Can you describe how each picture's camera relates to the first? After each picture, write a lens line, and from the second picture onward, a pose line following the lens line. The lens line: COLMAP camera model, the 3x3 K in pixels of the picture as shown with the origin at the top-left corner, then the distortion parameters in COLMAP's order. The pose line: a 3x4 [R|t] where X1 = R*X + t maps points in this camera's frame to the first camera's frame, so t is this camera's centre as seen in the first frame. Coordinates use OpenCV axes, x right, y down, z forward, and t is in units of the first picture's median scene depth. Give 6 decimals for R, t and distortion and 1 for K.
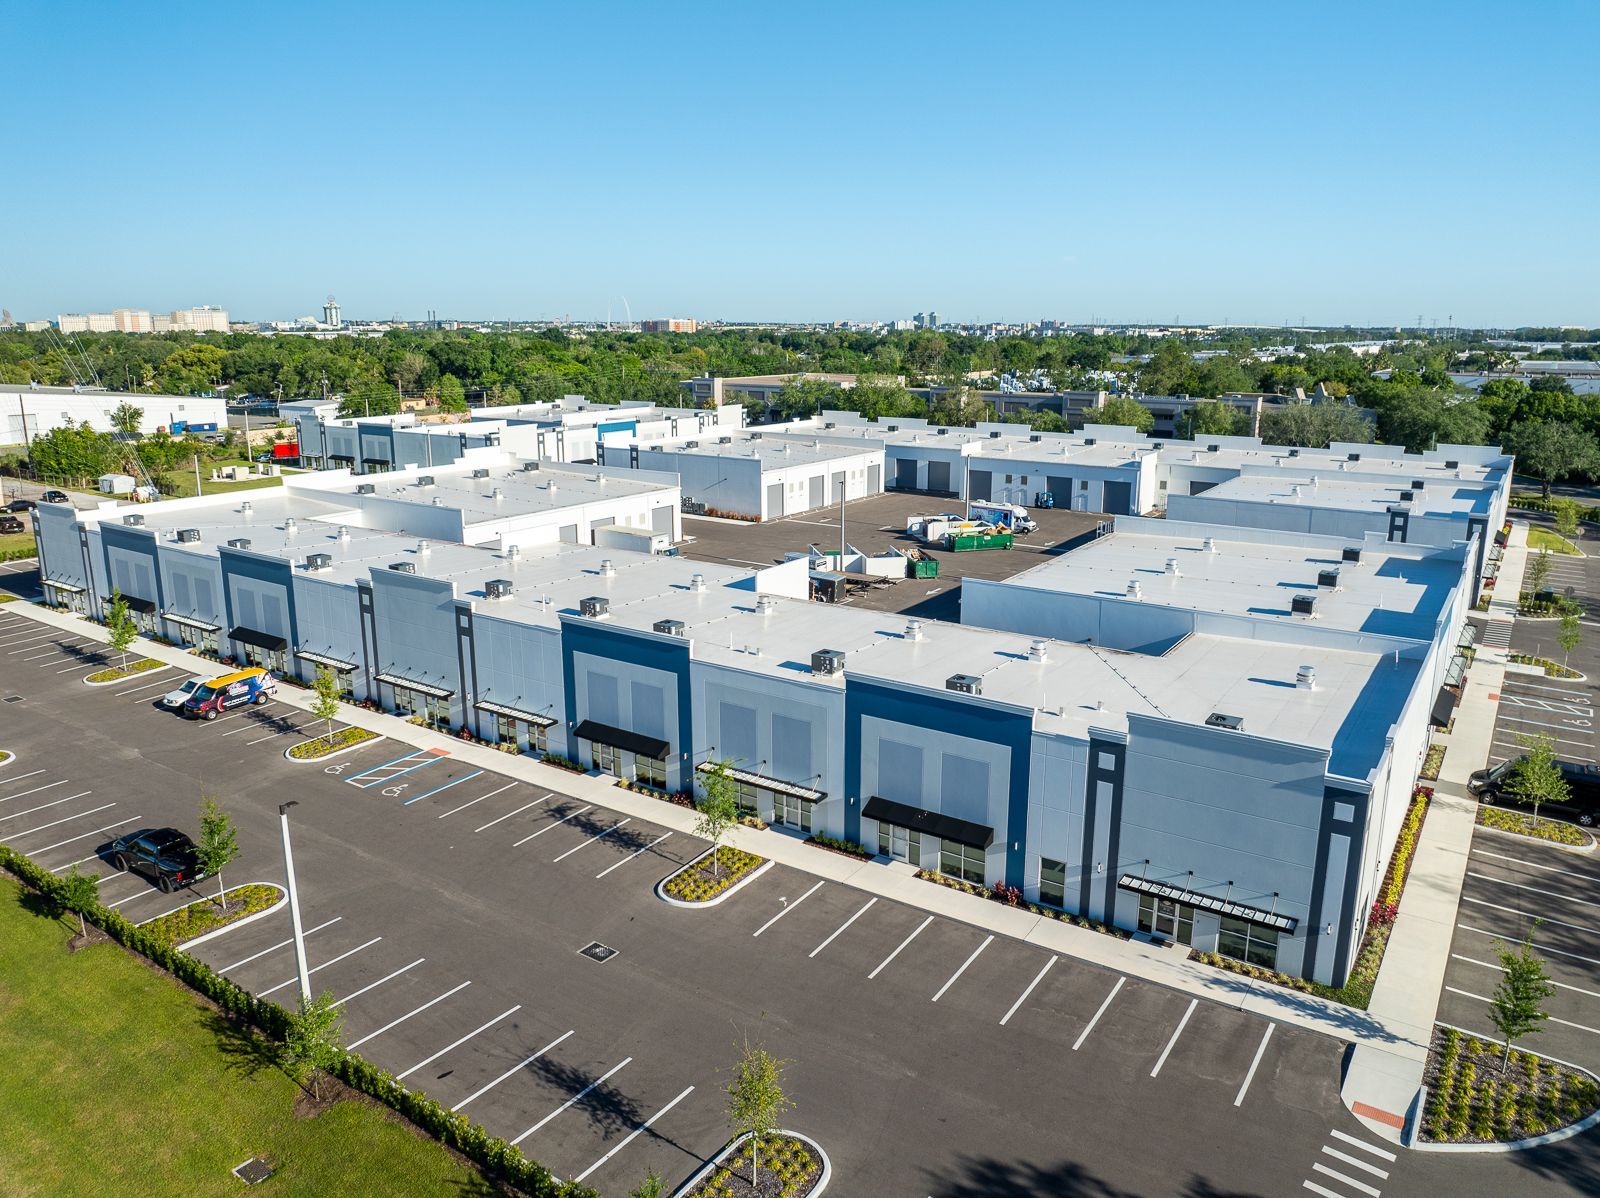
lens RADIAL K [[1126.5, 0, 803.0], [0, 1126.5, 582.6], [0, 0, 1]] dist [-0.044312, 0.010671]
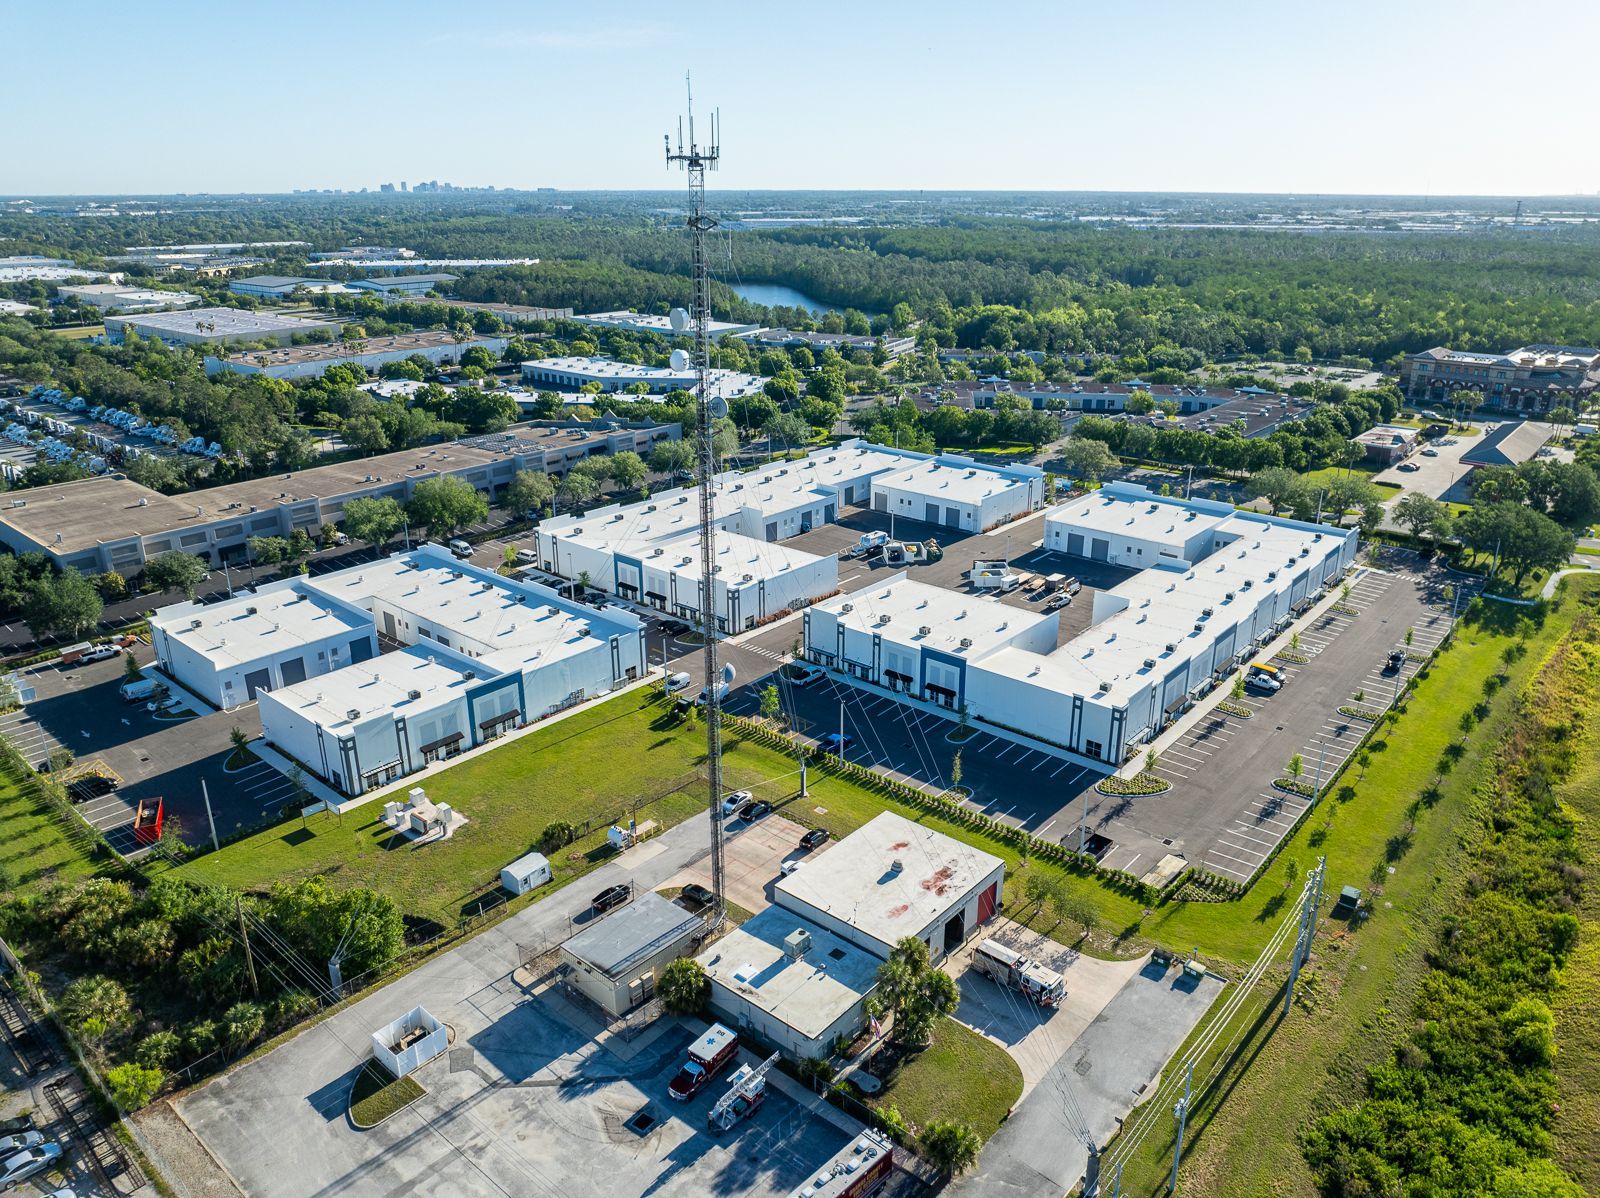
lens RADIAL K [[1126.5, 0, 805.7], [0, 1126.5, 588.8], [0, 0, 1]] dist [-0.044312, 0.010671]
pose [[0.113259, -0.337723, 0.934407, -2.846722], [0.224181, 0.924892, 0.307111, -1.044467], [-0.967944, 0.174693, 0.180463, 1.509880]]
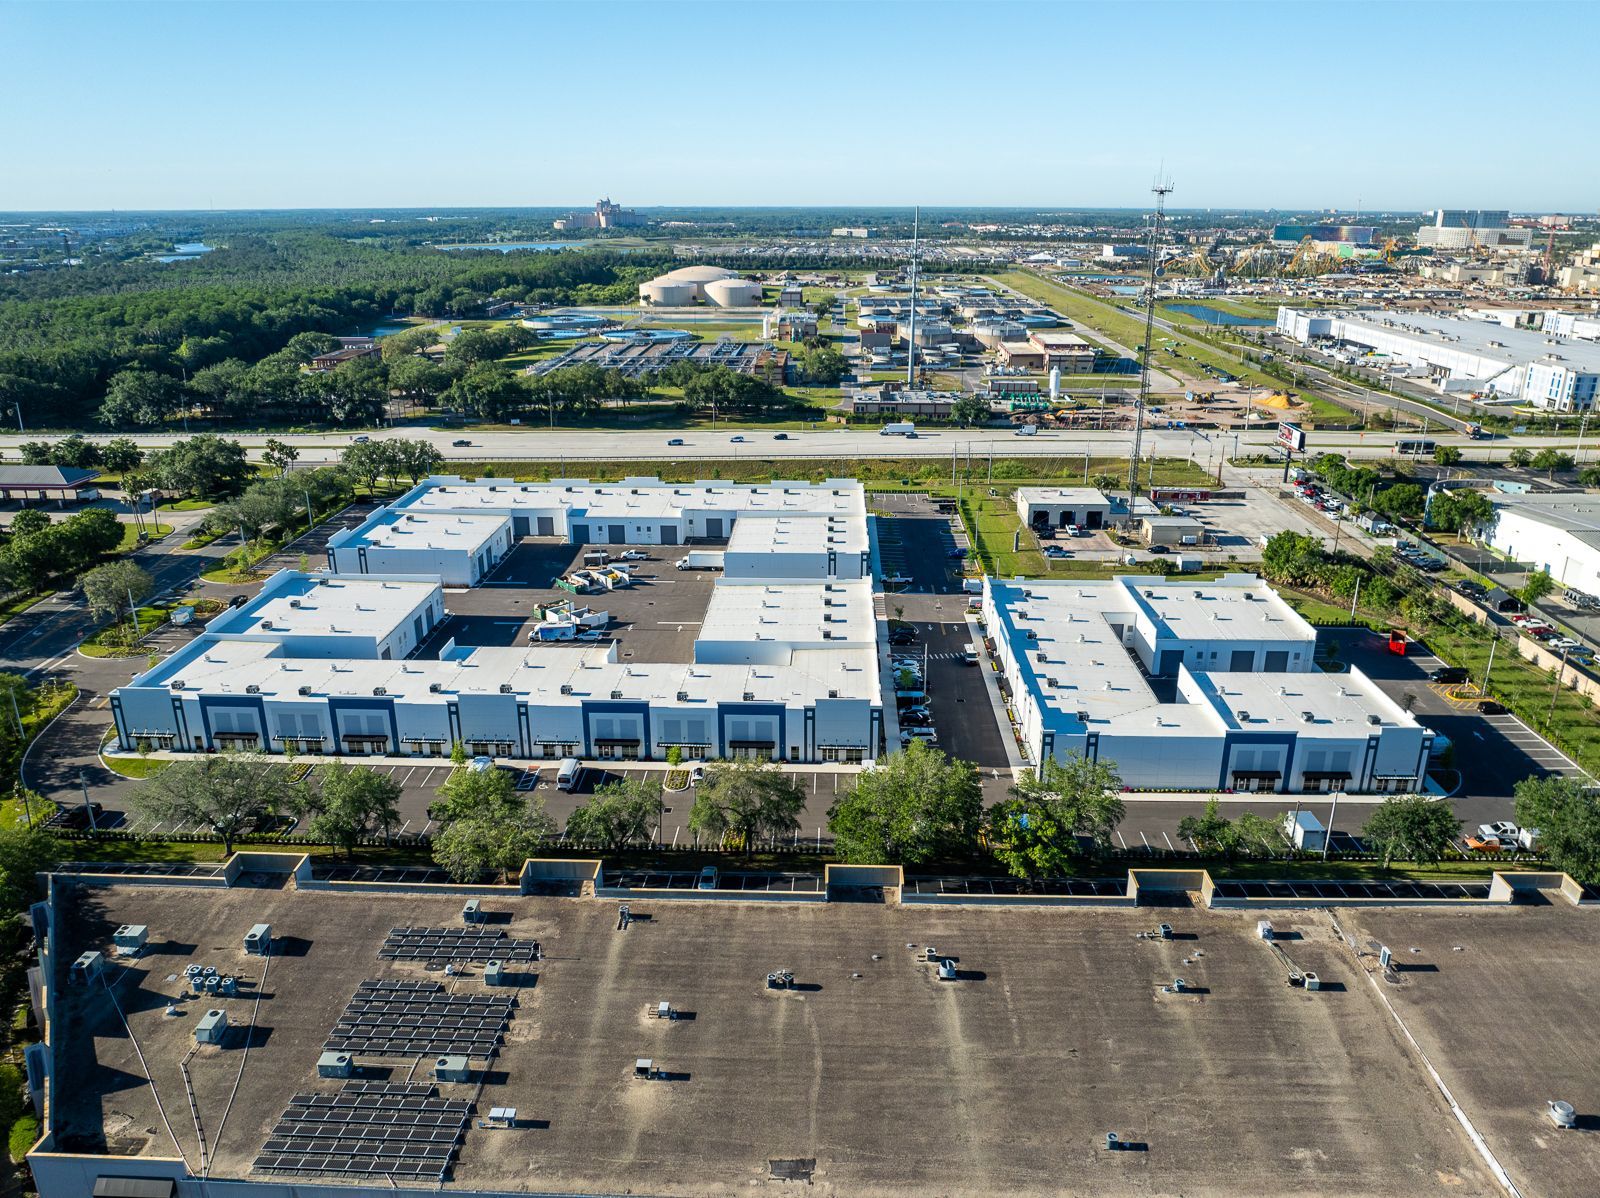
lens RADIAL K [[1126.5, 0, 802.1], [0, 1126.5, 587.8], [0, 0, 1]] dist [-0.044312, 0.010671]
pose [[-0.844954, 0.171373, -0.506640, 1.180535], [-0.122792, 0.859814, 0.495623, -1.618472], [0.520552, 0.480990, -0.705460, 4.061730]]
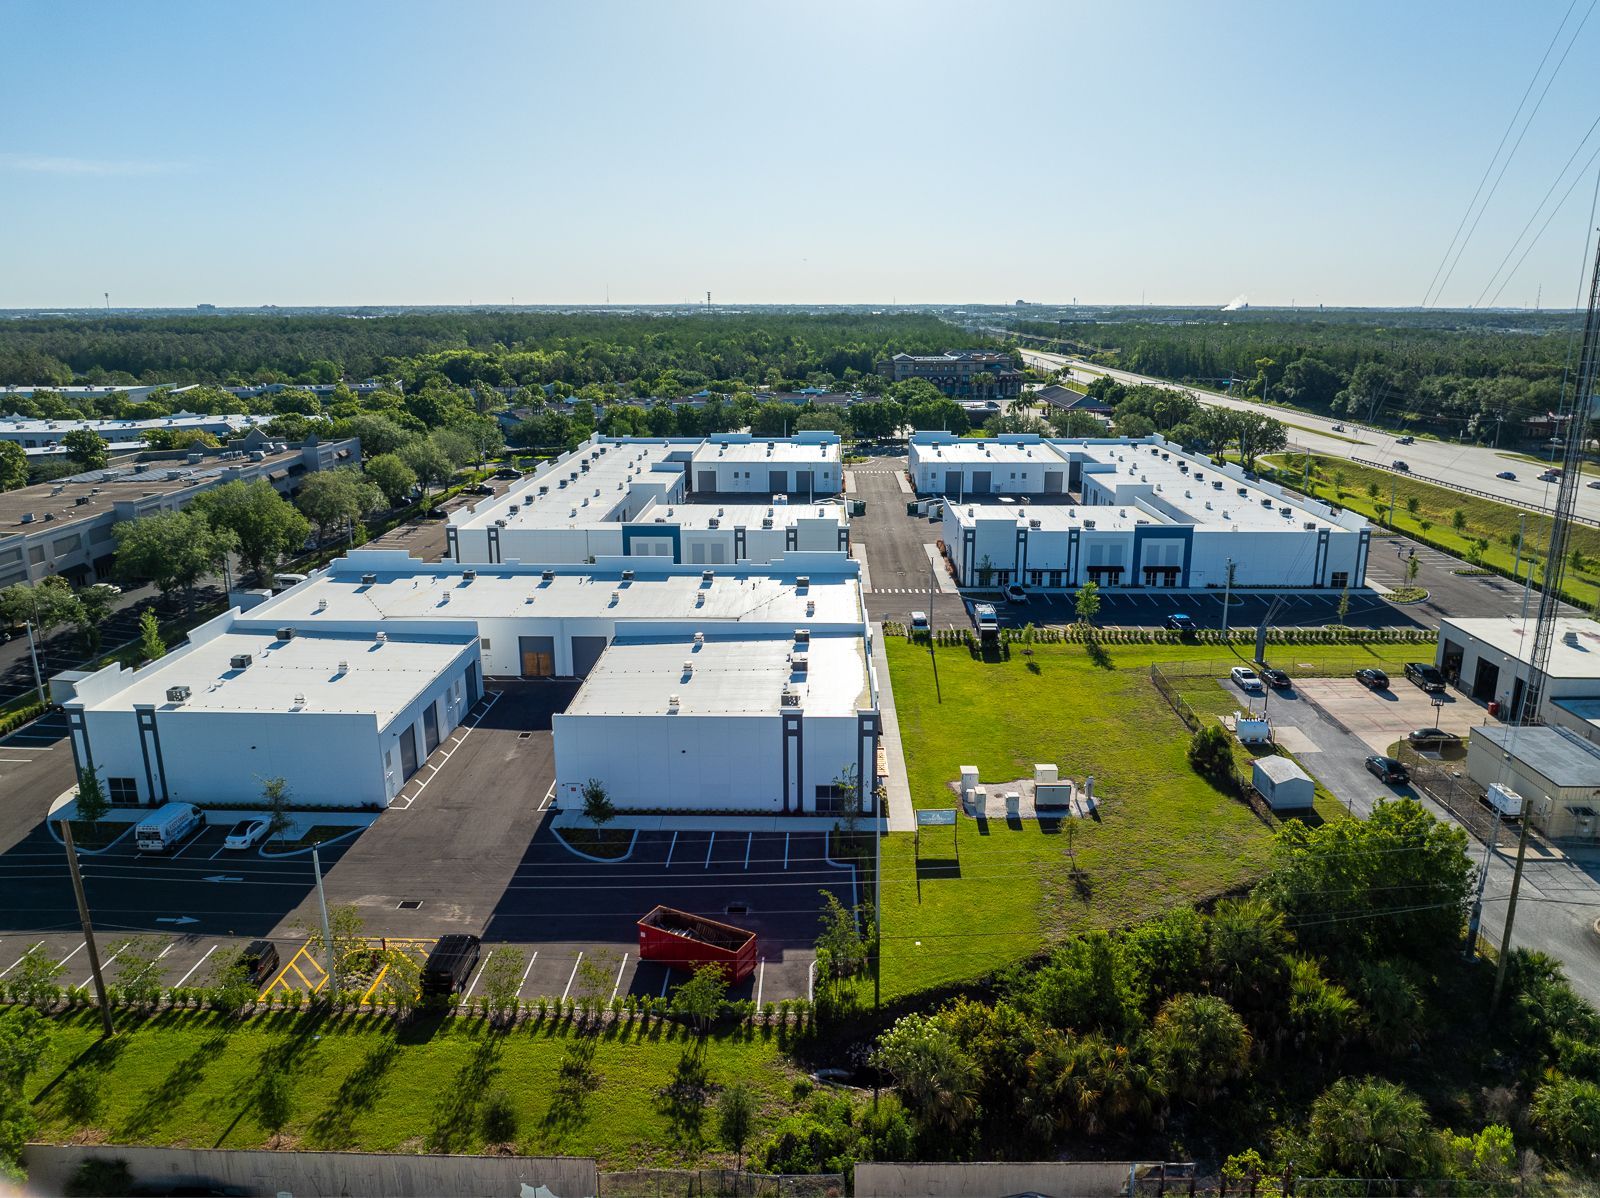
lens RADIAL K [[1126.5, 0, 802.5], [0, 1126.5, 590.8], [0, 0, 1]] dist [-0.044312, 0.010671]
pose [[-0.542563, -0.209435, 0.813488, -2.098046], [0.189834, 0.912797, 0.361614, -0.941796], [-0.818284, 0.350626, -0.455492, 3.232219]]
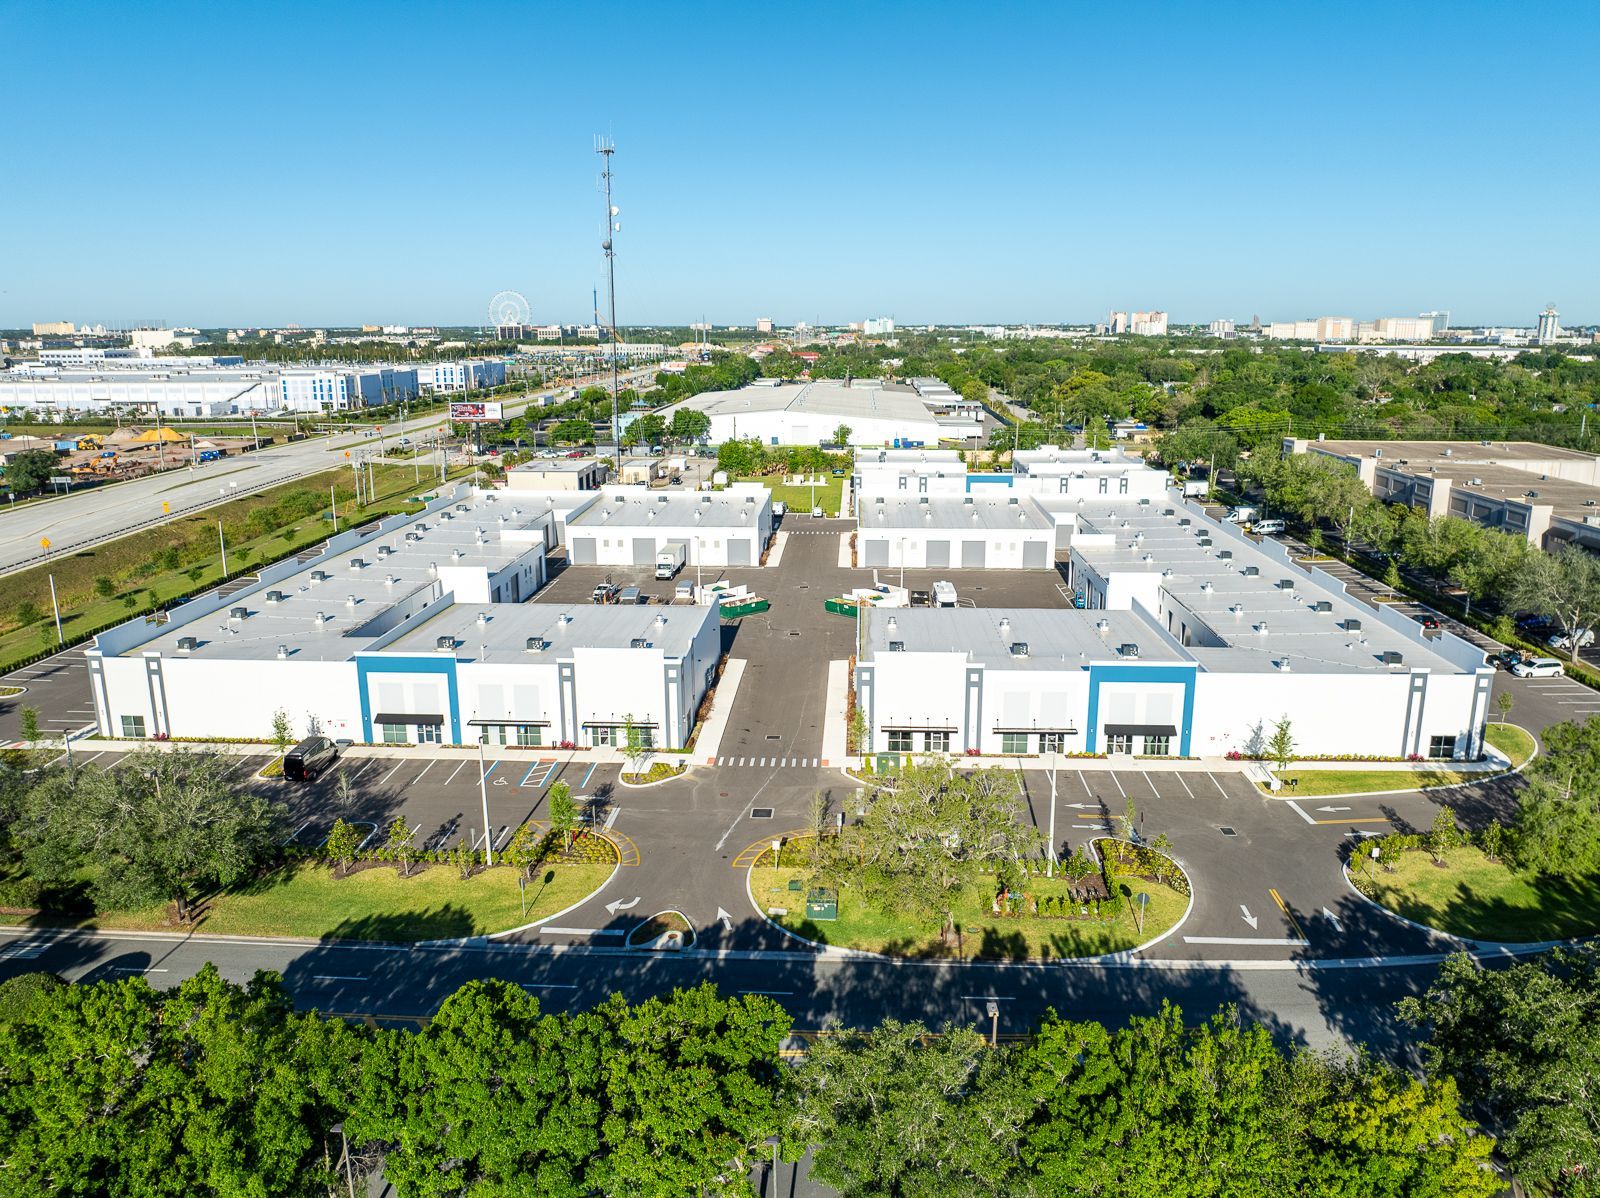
lens RADIAL K [[1126.5, 0, 810.5], [0, 1126.5, 588.1], [0, 0, 1]] dist [-0.044312, 0.010671]
pose [[0.523806, 0.193242, -0.829629, 1.921311], [-0.190679, 0.975814, 0.106903, -0.305689], [0.830222, 0.102196, 0.547985, 0.538195]]
